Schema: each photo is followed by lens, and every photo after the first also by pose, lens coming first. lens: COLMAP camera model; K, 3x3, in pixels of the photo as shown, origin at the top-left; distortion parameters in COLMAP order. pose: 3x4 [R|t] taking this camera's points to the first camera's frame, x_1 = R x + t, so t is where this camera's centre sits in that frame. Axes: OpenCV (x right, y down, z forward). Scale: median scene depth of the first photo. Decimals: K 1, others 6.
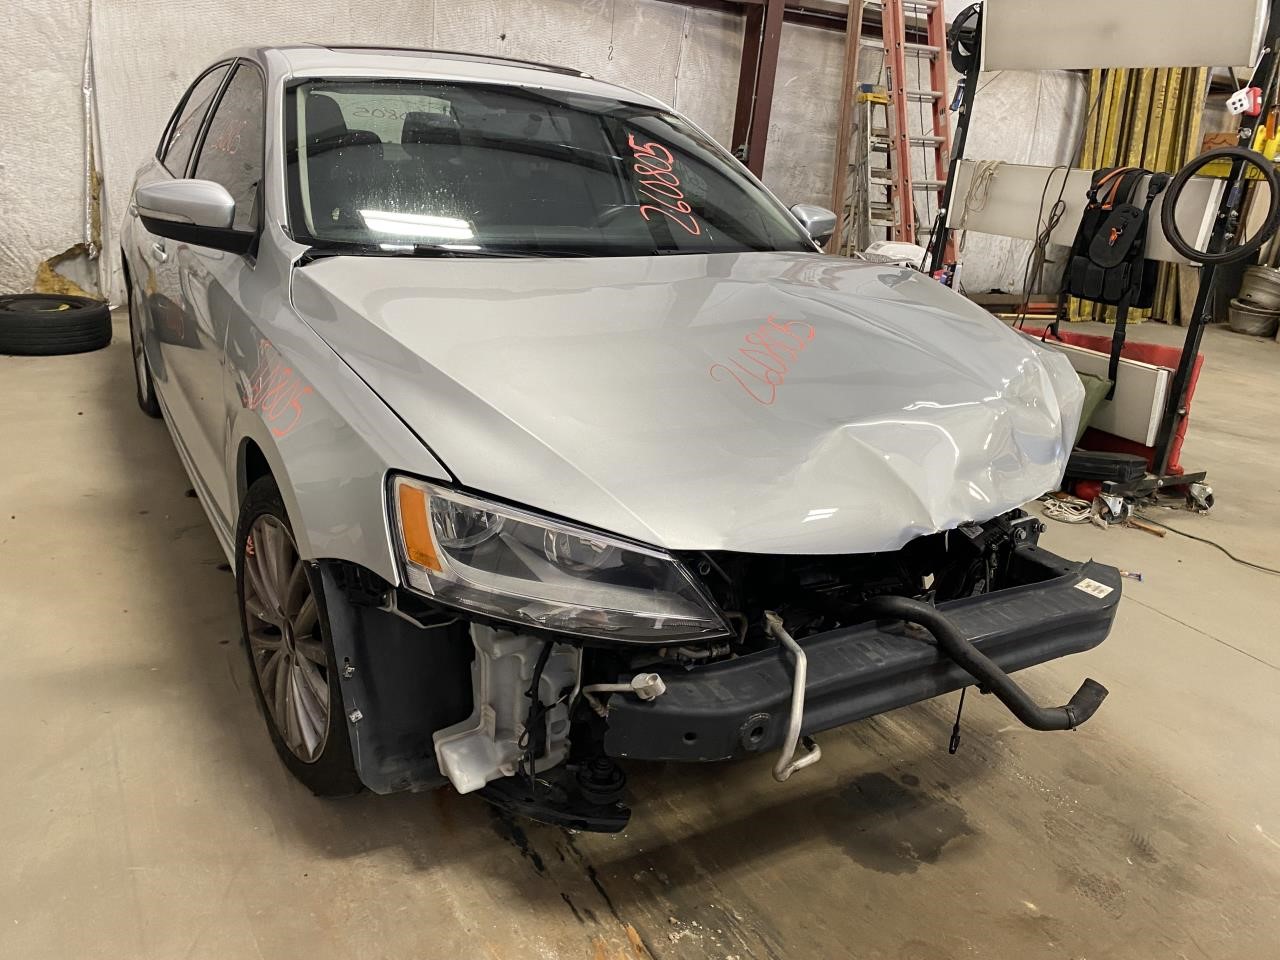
lens RADIAL K [[960.0, 0, 640.0], [0, 960.0, 480.0], [0, 0, 1]] dist [0.006710, 0.001788]
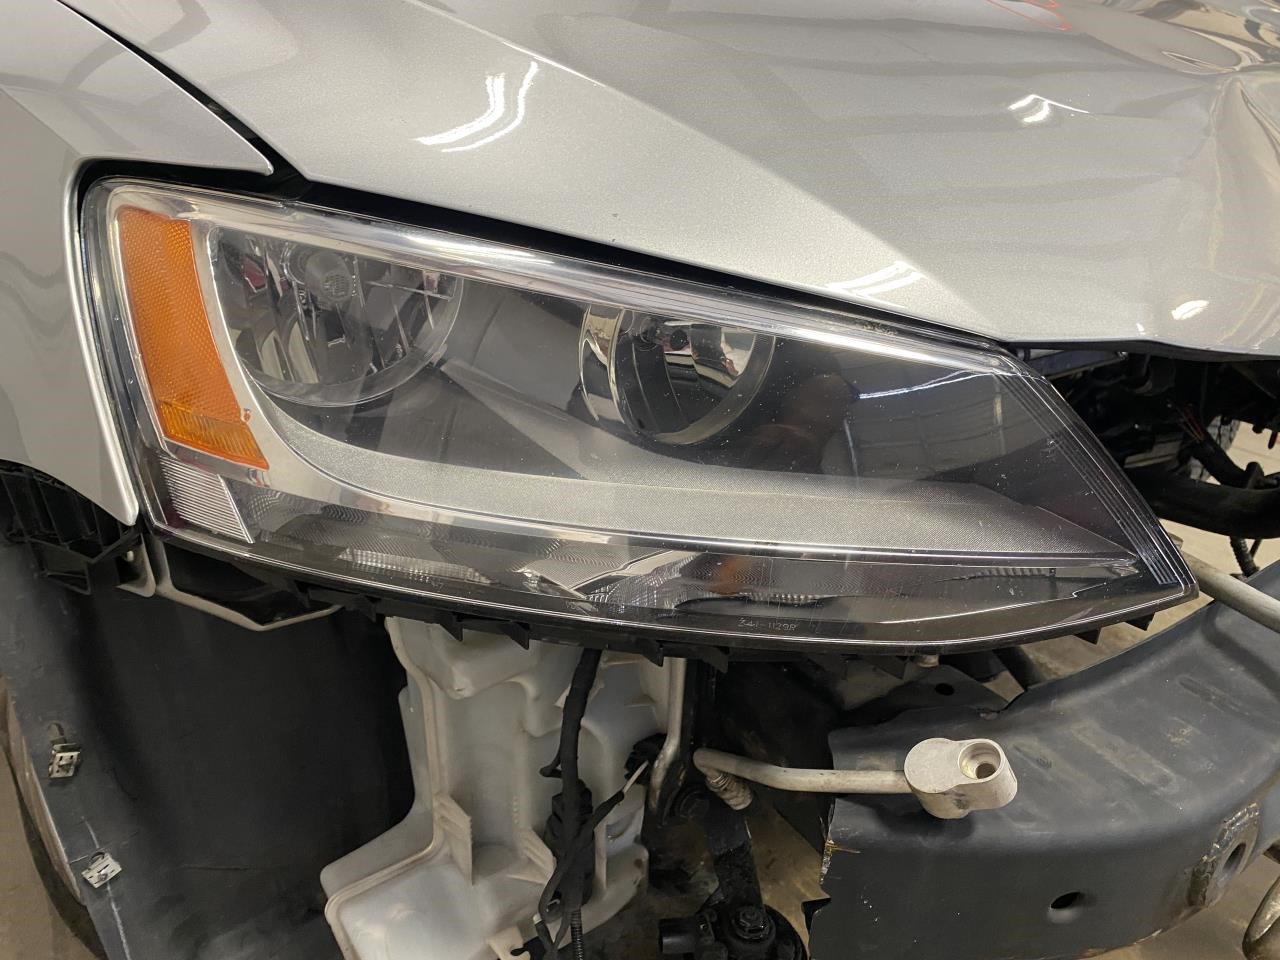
lens RADIAL K [[969.6, 0, 639.7], [0, 969.6, 499.5], [0, 0, 1]] dist [-0.007122, -0.000735]
pose [[0.995377, -0.072285, 0.063246, -0.098780], [0.065302, 0.992192, 0.106255, 0.074410], [-0.070432, -0.101633, 0.992326, 0.629423]]
